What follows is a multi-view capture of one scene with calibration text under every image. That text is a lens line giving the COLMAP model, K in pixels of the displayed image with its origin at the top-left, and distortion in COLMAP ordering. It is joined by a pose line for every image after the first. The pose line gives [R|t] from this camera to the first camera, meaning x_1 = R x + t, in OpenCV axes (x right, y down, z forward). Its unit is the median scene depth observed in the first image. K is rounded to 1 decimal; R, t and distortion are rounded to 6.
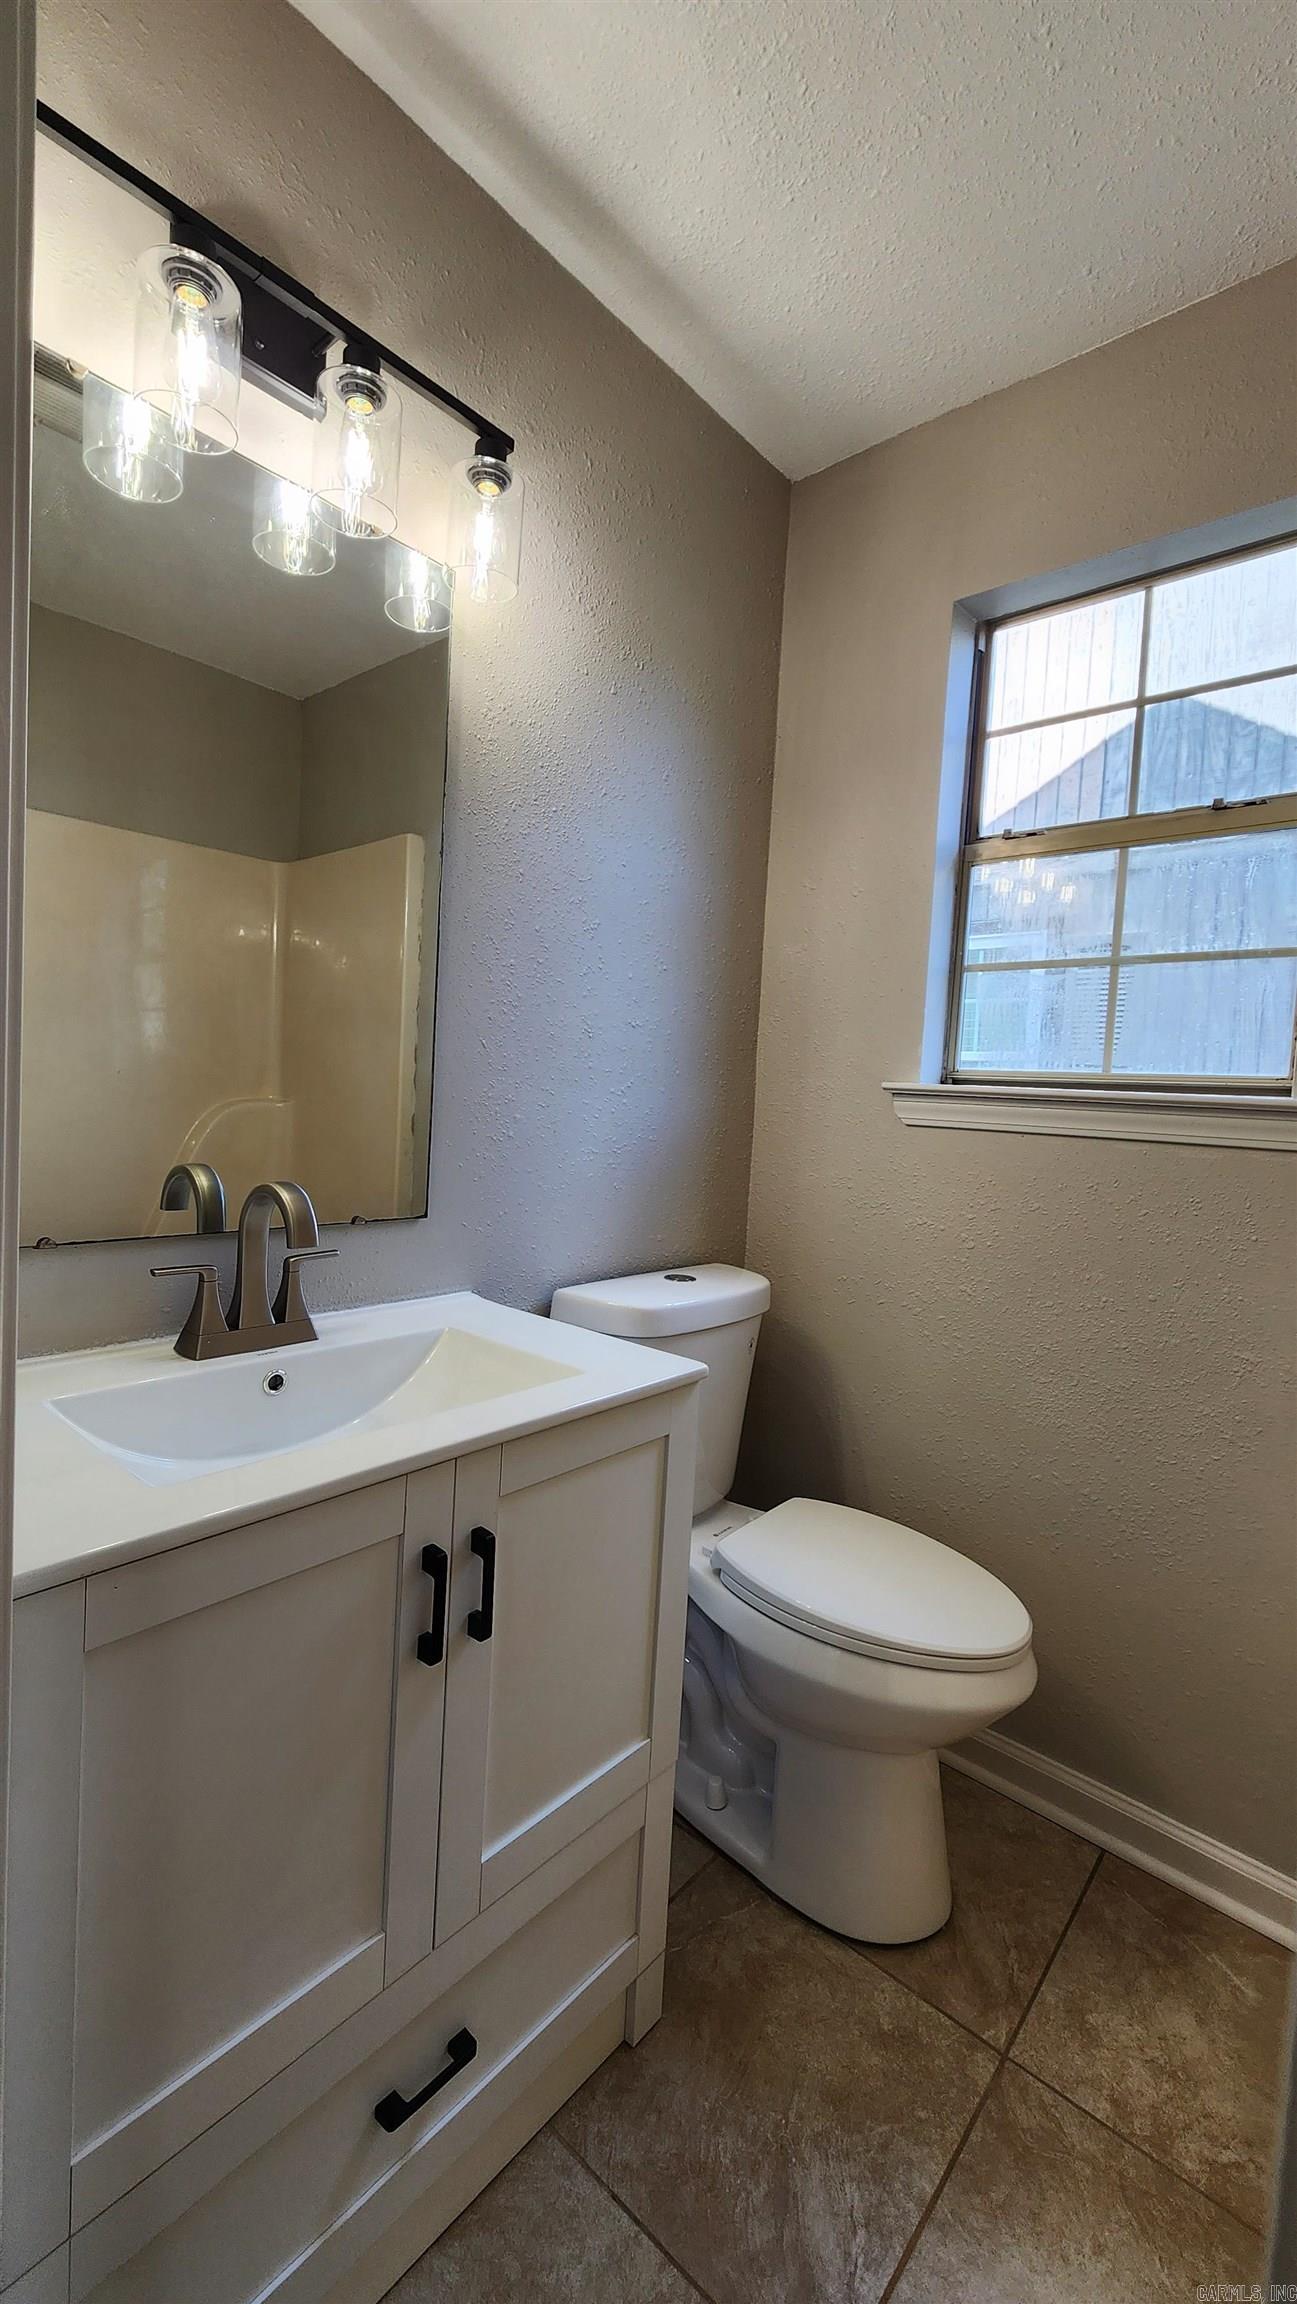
lens RADIAL K [[937.2, 0, 648.5], [0, 937.2, 1152.0], [0, 0, 1]] dist [0.008113, -0.003567]
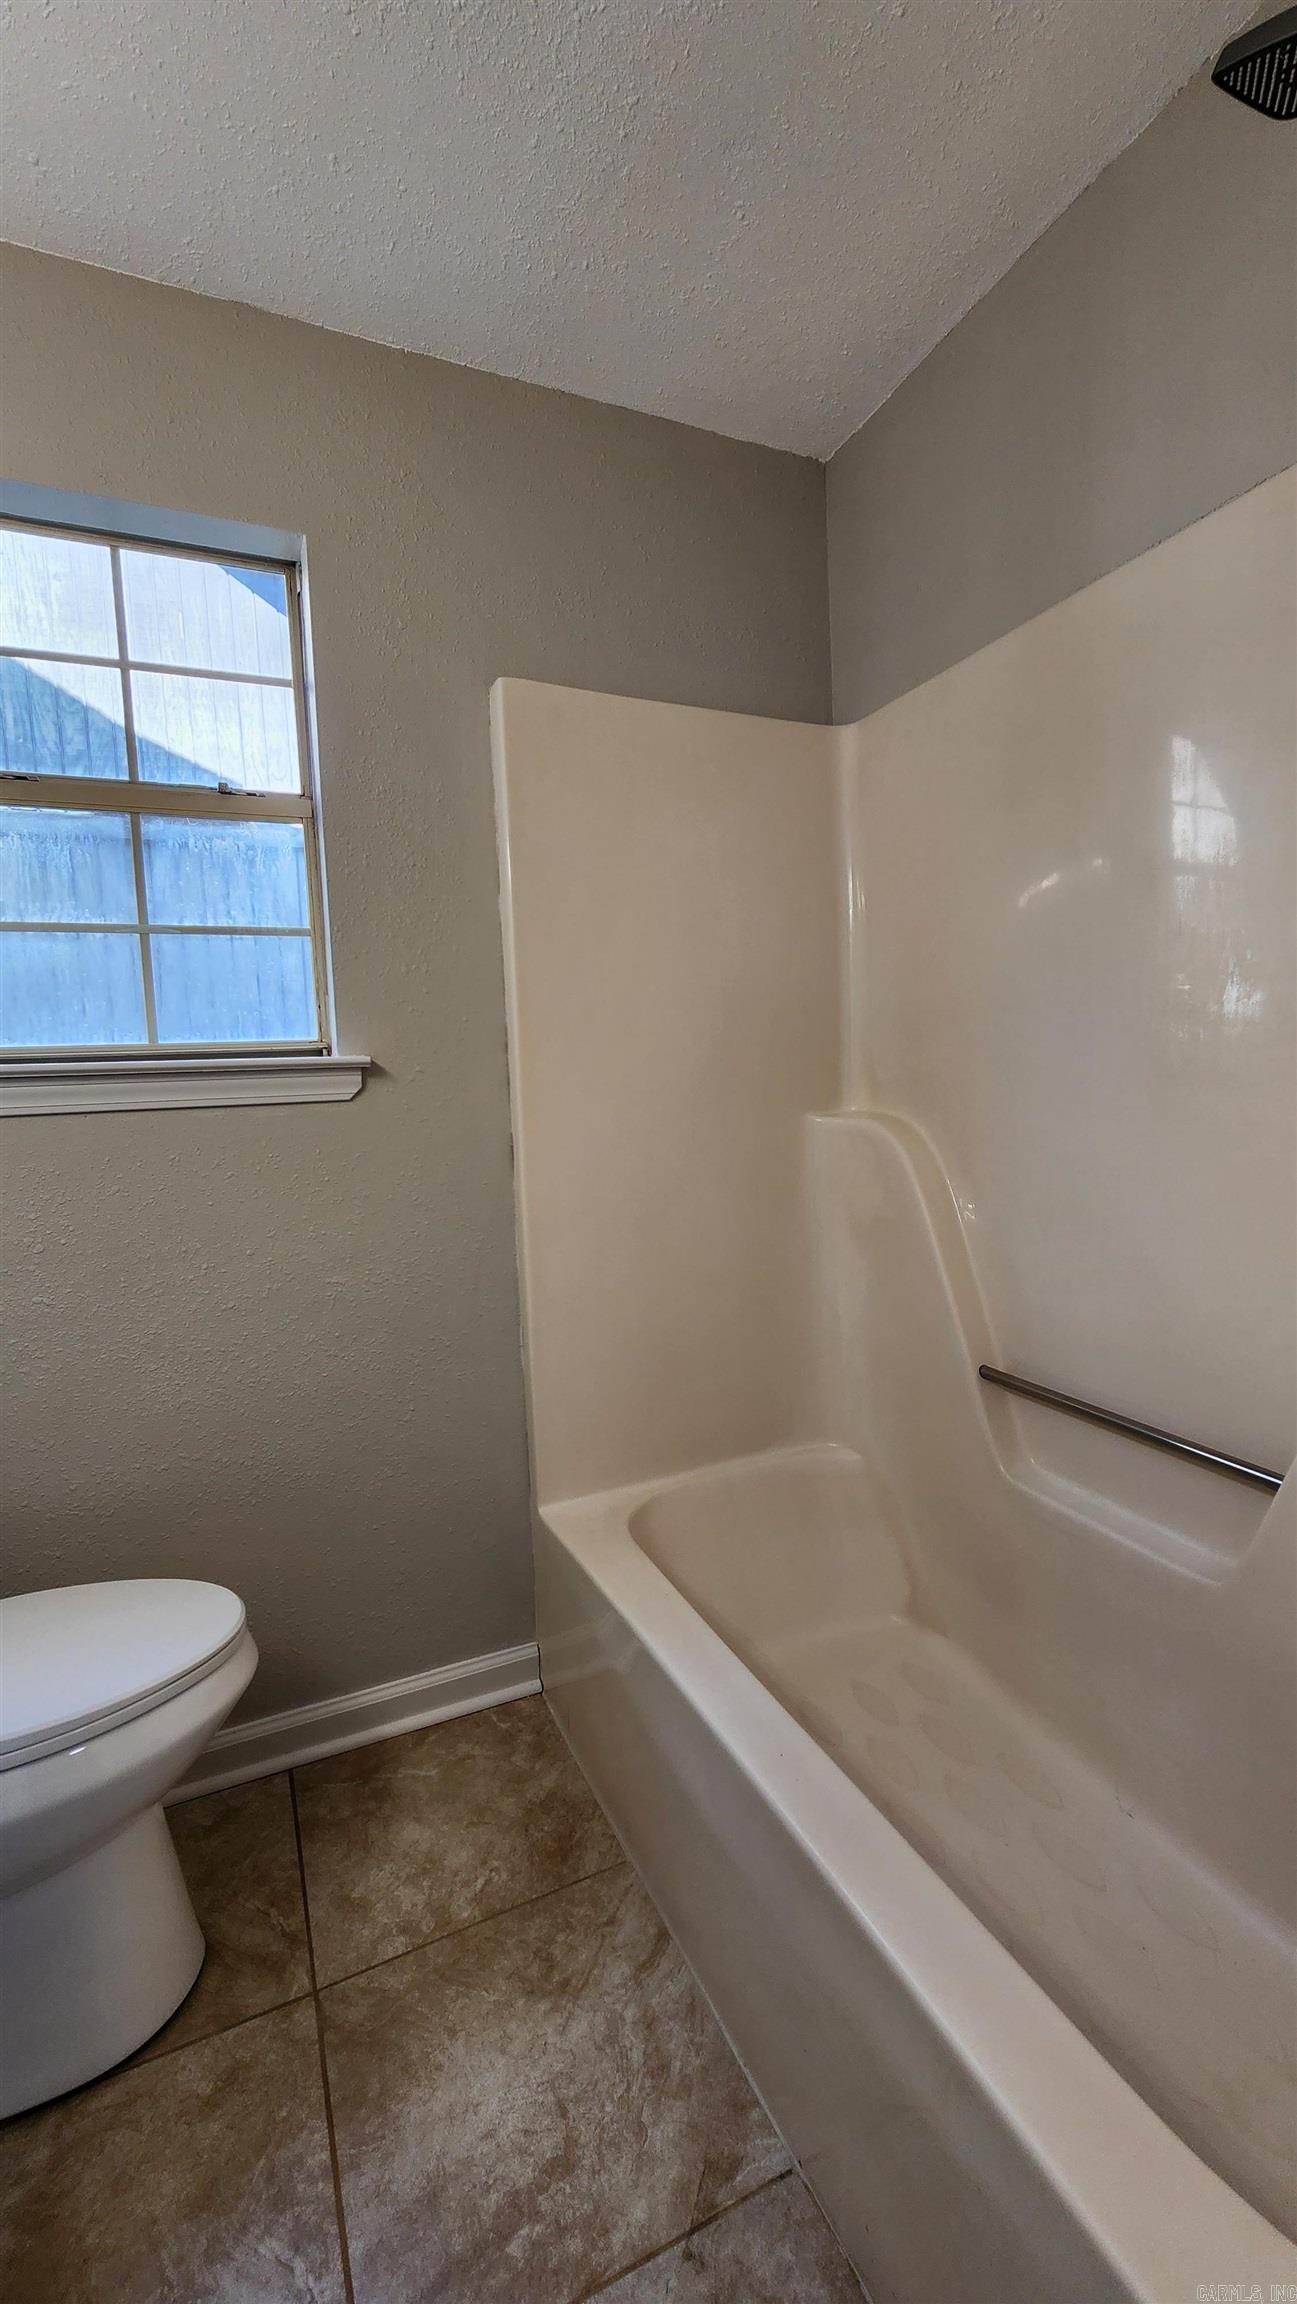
lens RADIAL K [[946.5, 0, 641.5], [0, 946.5, 1152.4], [0, 0, 1]] dist [0.002420, -0.000687]
pose [[0.417951, -0.141750, 0.897343, -0.246682], [0.124989, 0.987331, 0.097750, -0.006220], [-0.899830, 0.071303, 0.430373, 0.146586]]
